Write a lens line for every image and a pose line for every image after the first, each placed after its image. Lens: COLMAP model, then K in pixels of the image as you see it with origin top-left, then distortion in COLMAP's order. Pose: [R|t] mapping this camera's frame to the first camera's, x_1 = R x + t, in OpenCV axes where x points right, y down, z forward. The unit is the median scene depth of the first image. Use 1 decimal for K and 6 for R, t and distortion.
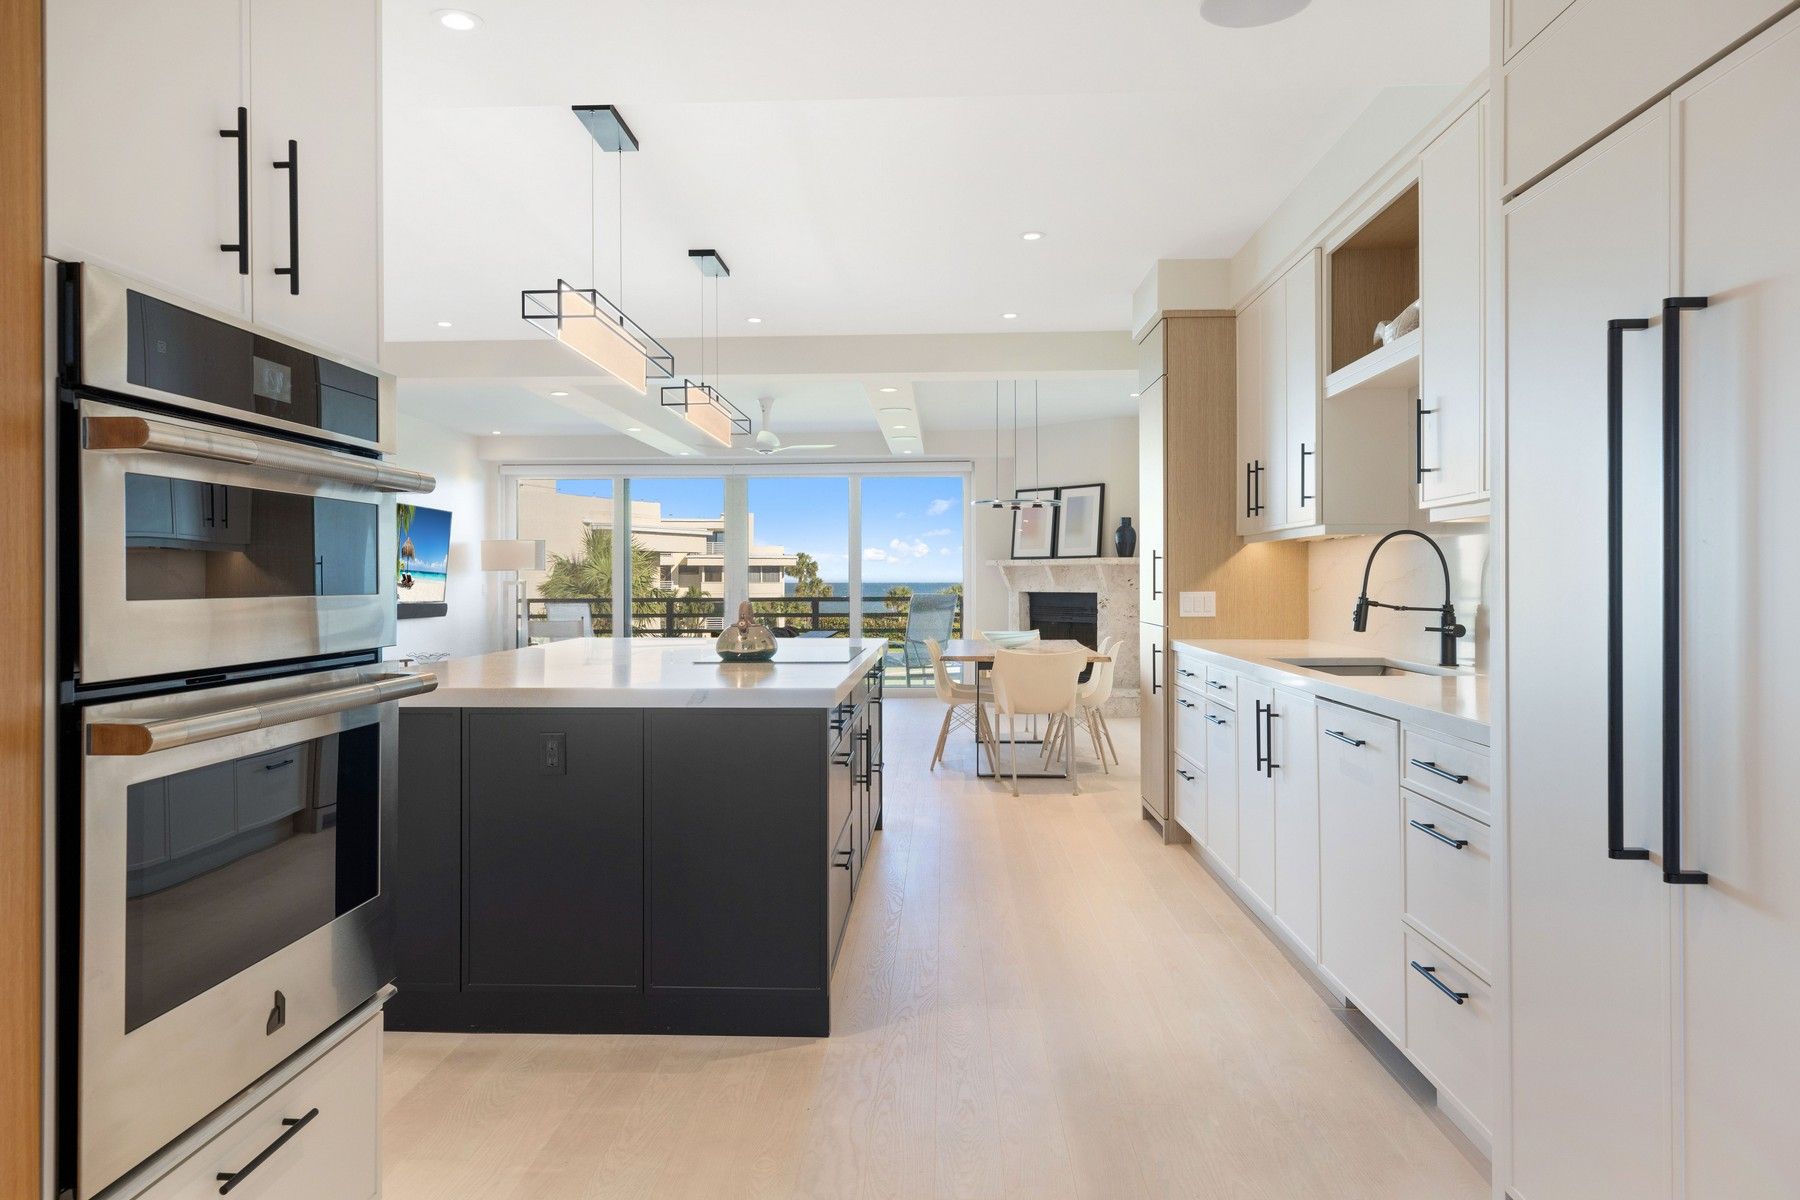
lens RADIAL K [[1165.7, 0, 885.3], [0, 1165.7, 585.6], [0, 0, 1]] dist [0.009040, 0.001501]
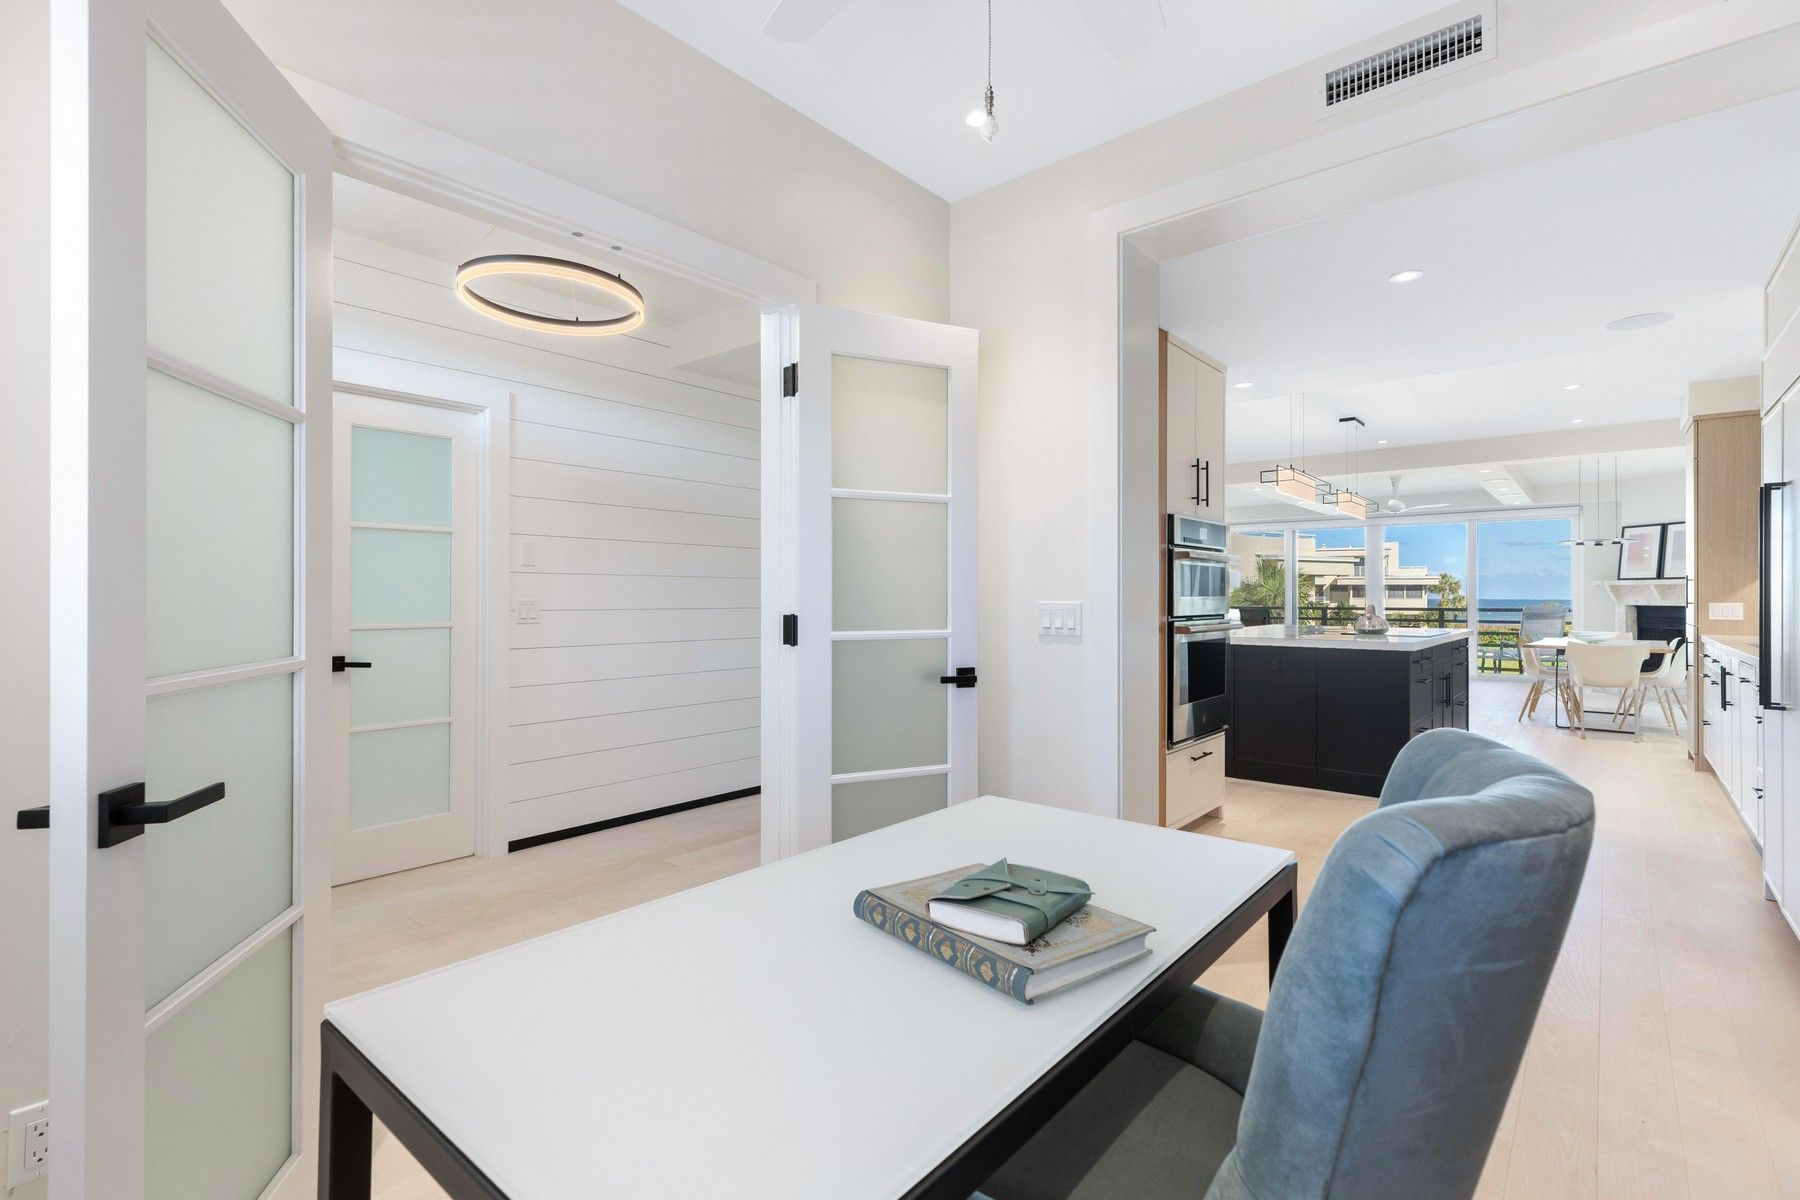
lens RADIAL K [[804.9, 0, 902.3], [0, 804.9, 591.0], [0, 0, 1]] dist [0.000021, -0.000874]
pose [[0.787677, 0.001444, -0.616087, 0.035435], [-0.007698, 0.999942, -0.007498, 0.002704], [0.616040, 0.010648, 0.787643, -0.210282]]
